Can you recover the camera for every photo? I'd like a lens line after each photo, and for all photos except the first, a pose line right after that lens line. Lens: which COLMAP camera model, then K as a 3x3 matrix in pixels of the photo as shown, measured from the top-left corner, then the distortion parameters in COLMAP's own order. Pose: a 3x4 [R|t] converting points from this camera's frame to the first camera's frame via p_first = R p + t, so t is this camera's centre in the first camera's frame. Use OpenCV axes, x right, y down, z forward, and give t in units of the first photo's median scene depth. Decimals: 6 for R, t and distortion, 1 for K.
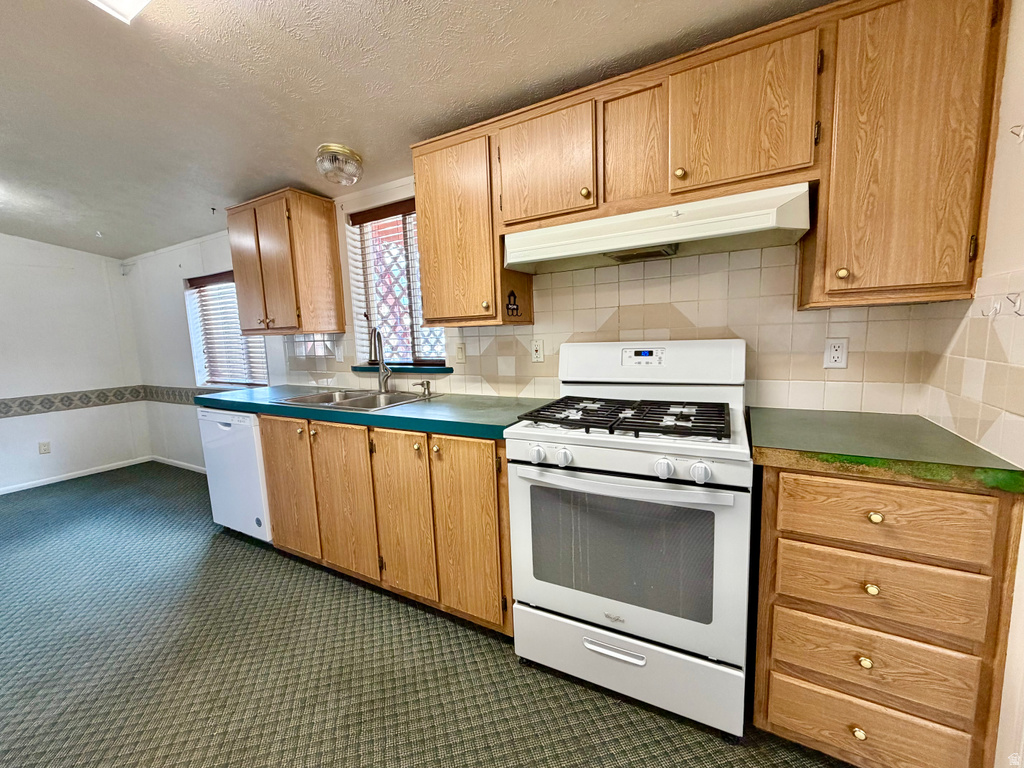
lens RADIAL K [[409.2, 0, 508.6], [0, 409.2, 385.4], [0, 0, 1]] dist [0.002910, 0.000121]
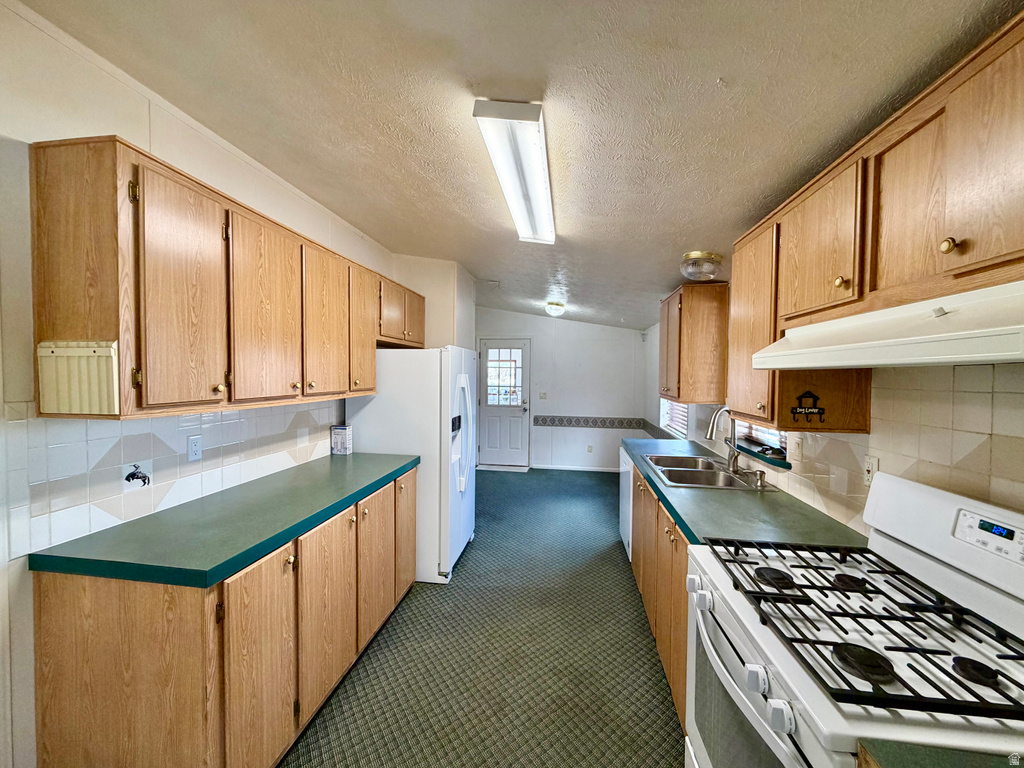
lens RADIAL K [[409.2, 0, 508.6], [0, 409.2, 385.4], [0, 0, 1]] dist [0.002910, 0.000121]
pose [[0.346600, 0.068219, -0.935529, 0.685128], [-0.139832, 0.989965, 0.020383, -0.214470], [0.927532, 0.123753, 0.352661, 0.195366]]
